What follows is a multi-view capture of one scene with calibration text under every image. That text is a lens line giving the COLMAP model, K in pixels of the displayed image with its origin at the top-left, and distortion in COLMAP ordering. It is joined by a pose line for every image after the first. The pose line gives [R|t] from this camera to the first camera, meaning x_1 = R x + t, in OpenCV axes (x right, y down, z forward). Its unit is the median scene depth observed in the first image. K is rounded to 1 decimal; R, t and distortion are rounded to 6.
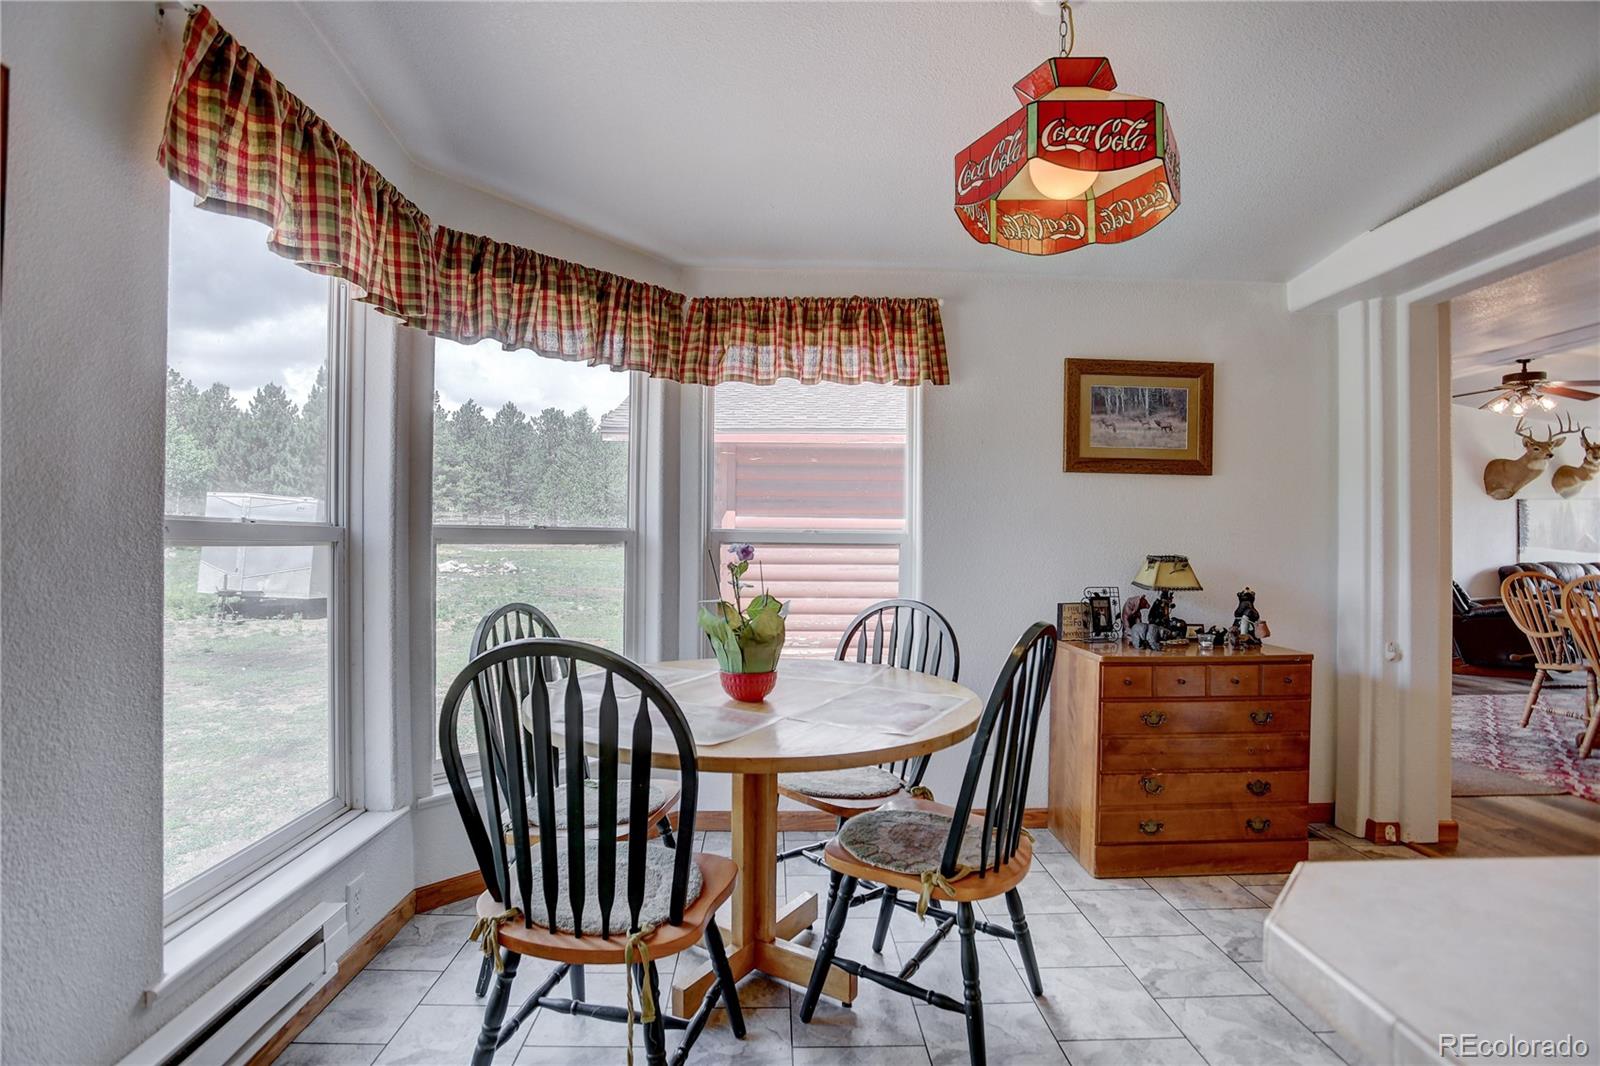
lens RADIAL K [[769.3, 0, 795.0], [0, 769.3, 549.3], [0, 0, 1]] dist [-0.058860, 0.000098]
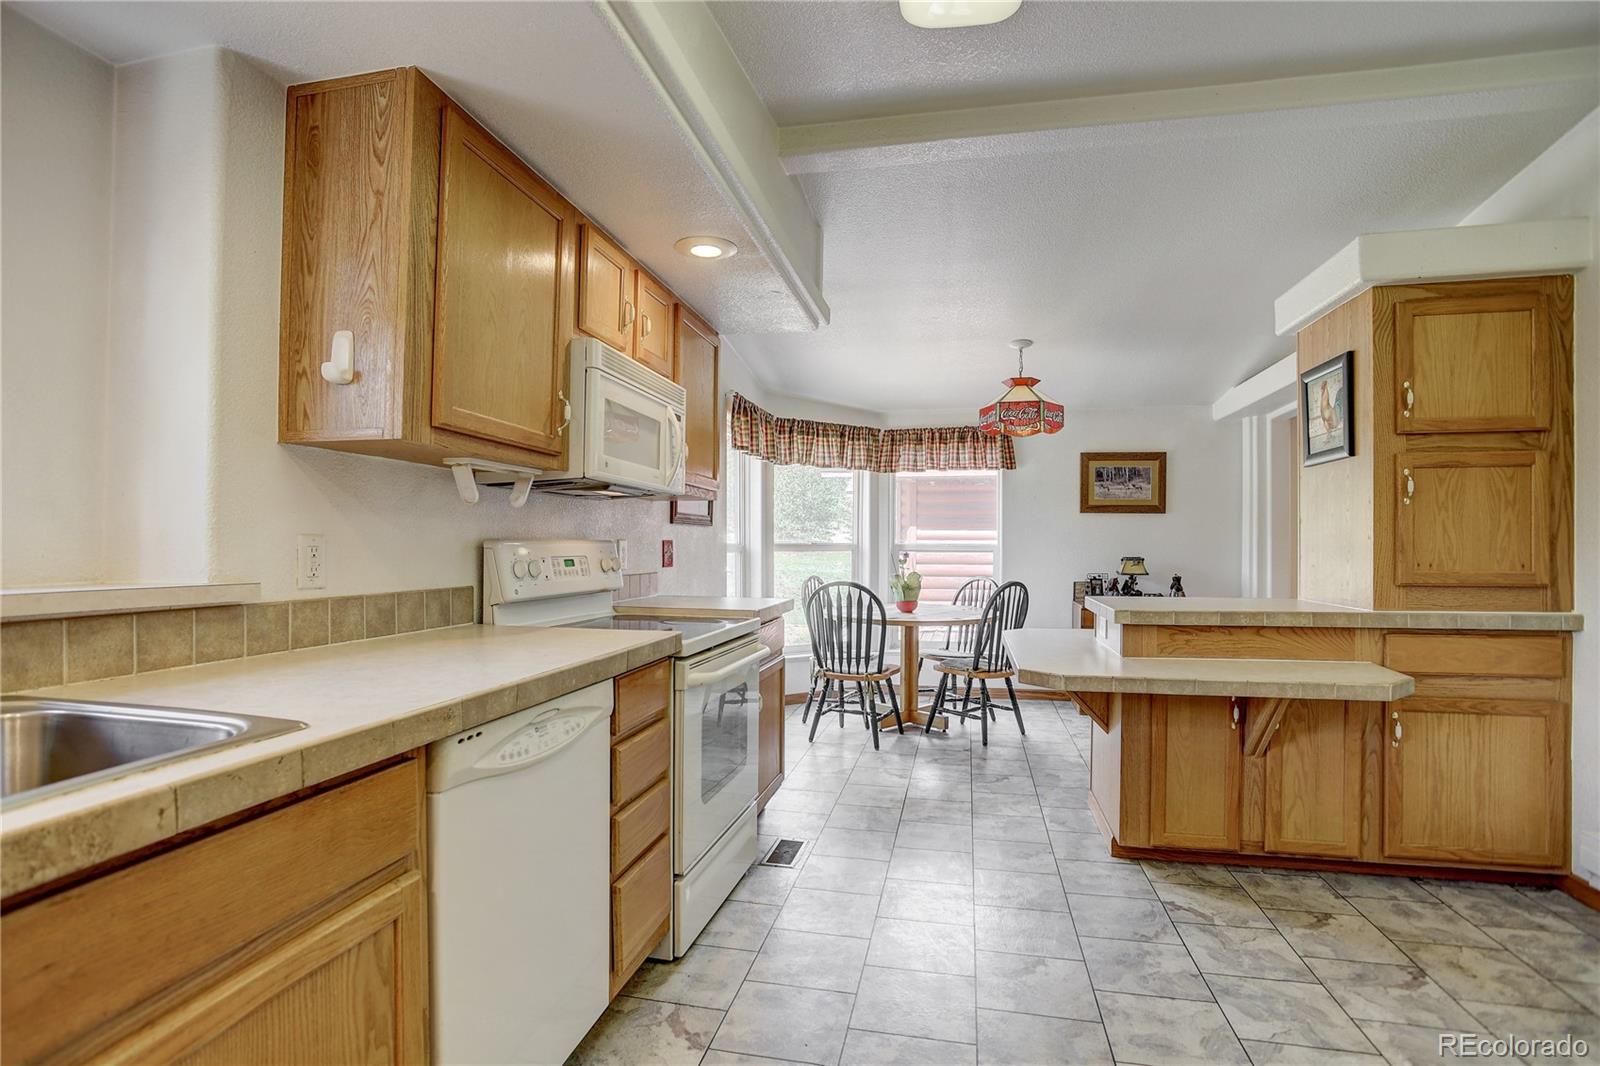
lens RADIAL K [[769.3, 0, 795.0], [0, 769.3, 549.3], [0, 0, 1]] dist [-0.058860, 0.000098]
pose [[0.970028, -0.001813, -0.242987, 0.138928], [0.000451, 0.999984, -0.005663, -0.000670], [0.242993, 0.005384, 0.970013, -1.097331]]
